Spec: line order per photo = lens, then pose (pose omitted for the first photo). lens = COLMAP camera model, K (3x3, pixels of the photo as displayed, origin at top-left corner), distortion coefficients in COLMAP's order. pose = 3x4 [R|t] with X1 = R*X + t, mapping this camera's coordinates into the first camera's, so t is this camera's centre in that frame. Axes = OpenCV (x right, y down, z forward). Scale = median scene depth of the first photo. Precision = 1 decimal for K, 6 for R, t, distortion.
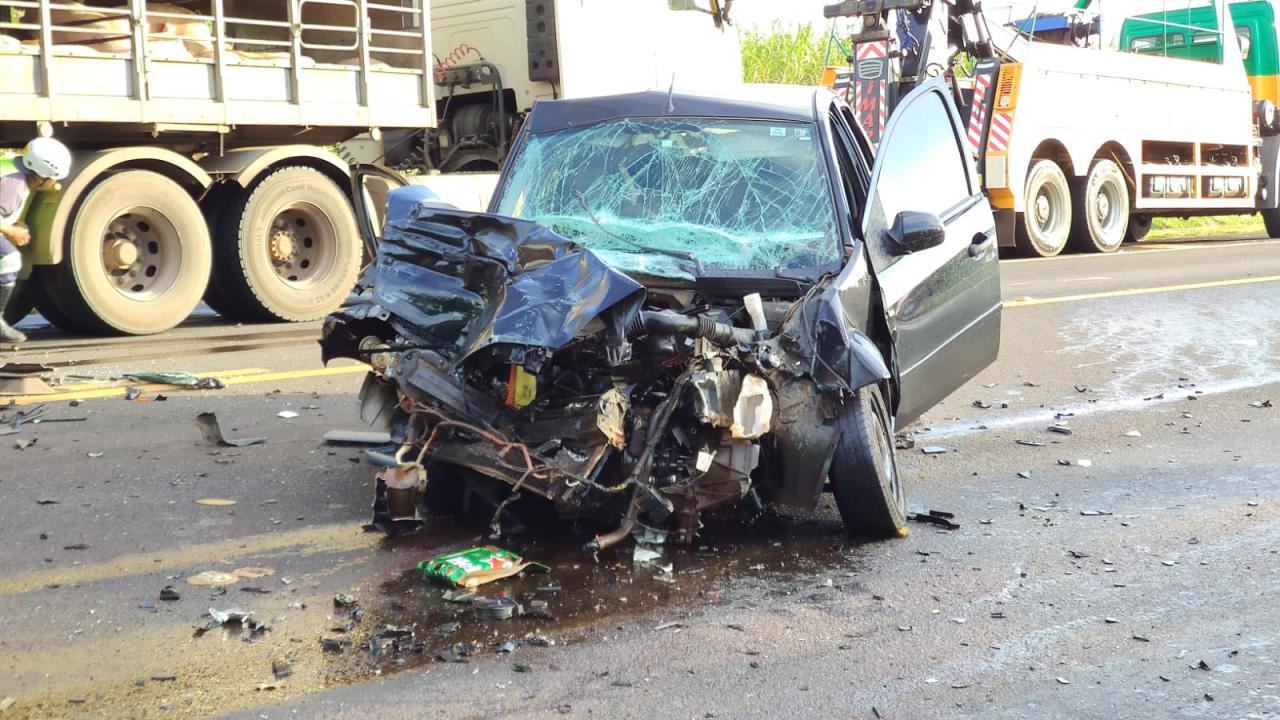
lens RADIAL K [[1894.1, 0, 634.3], [0, 1894.1, 356.9], [0, 0, 1]] dist [0.047591, 0.000000]
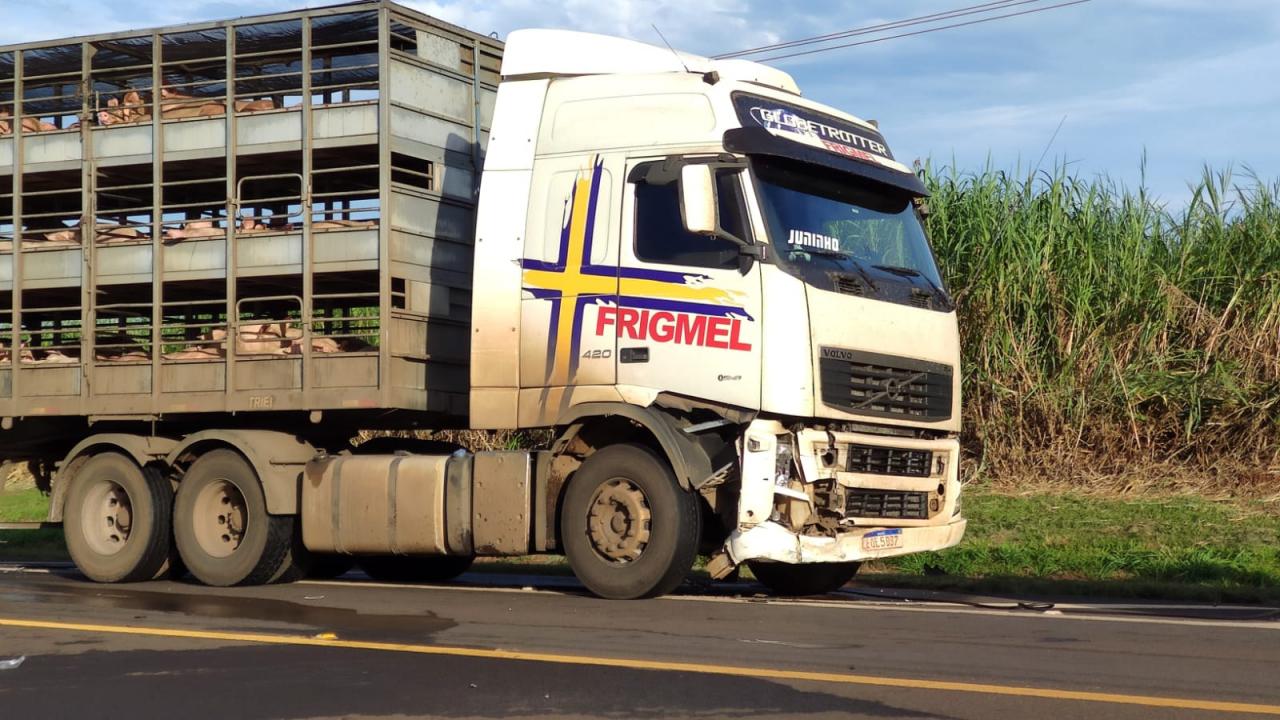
lens RADIAL K [[2607.7, 0, 634.9], [0, 2607.7, 369.1], [0, 0, 1]] dist [0.070934, 0.000000]
pose [[0.075358, -0.015824, -0.997031, 2.618216], [-0.086926, 0.995963, -0.022377, -0.252493], [0.993360, 0.088355, 0.073679, 2.124526]]
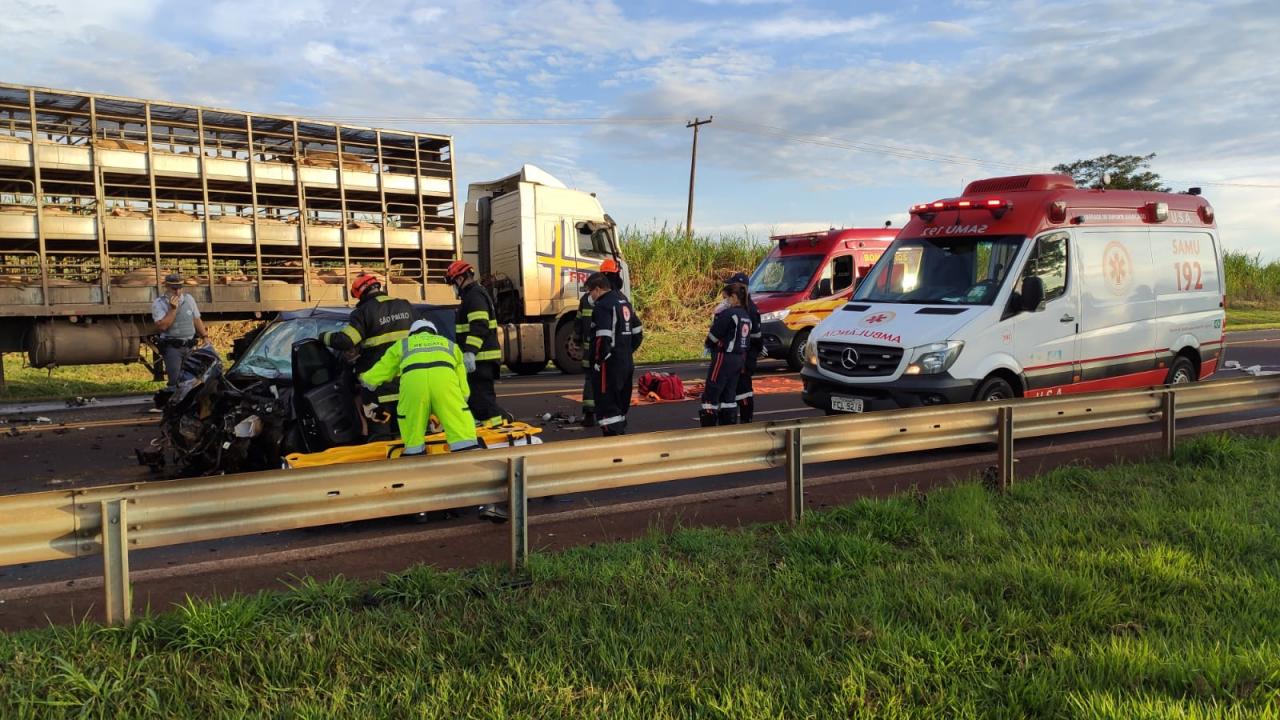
lens RADIAL K [[910.1, 0, 640.3], [0, 910.1, 359.8], [0, 0, 1]] dist [0.059193, -0.060584]
pose [[0.969709, 0.001671, -0.244258, 0.828102], [-0.011823, 0.999126, -0.040099, -0.020728], [0.243978, 0.041772, 0.968881, -0.149776]]
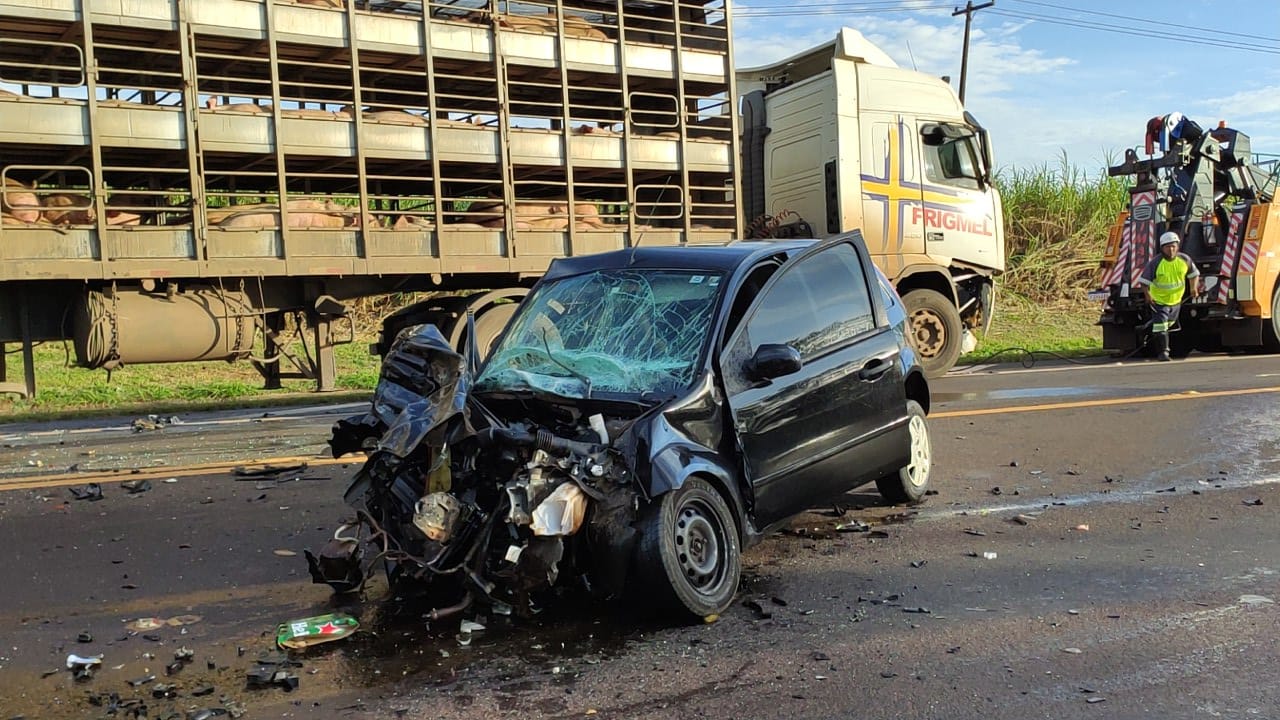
lens RADIAL K [[1199.6, 0, 667.6], [0, 1199.6, 354.7], [0, 0, 1]] dist [0.055493, 0.000000]
pose [[0.932987, 0.002665, -0.359901, 0.353134], [-0.017568, 0.999118, -0.038145, -0.039334], [0.359482, 0.041912, 0.932210, 0.261609]]
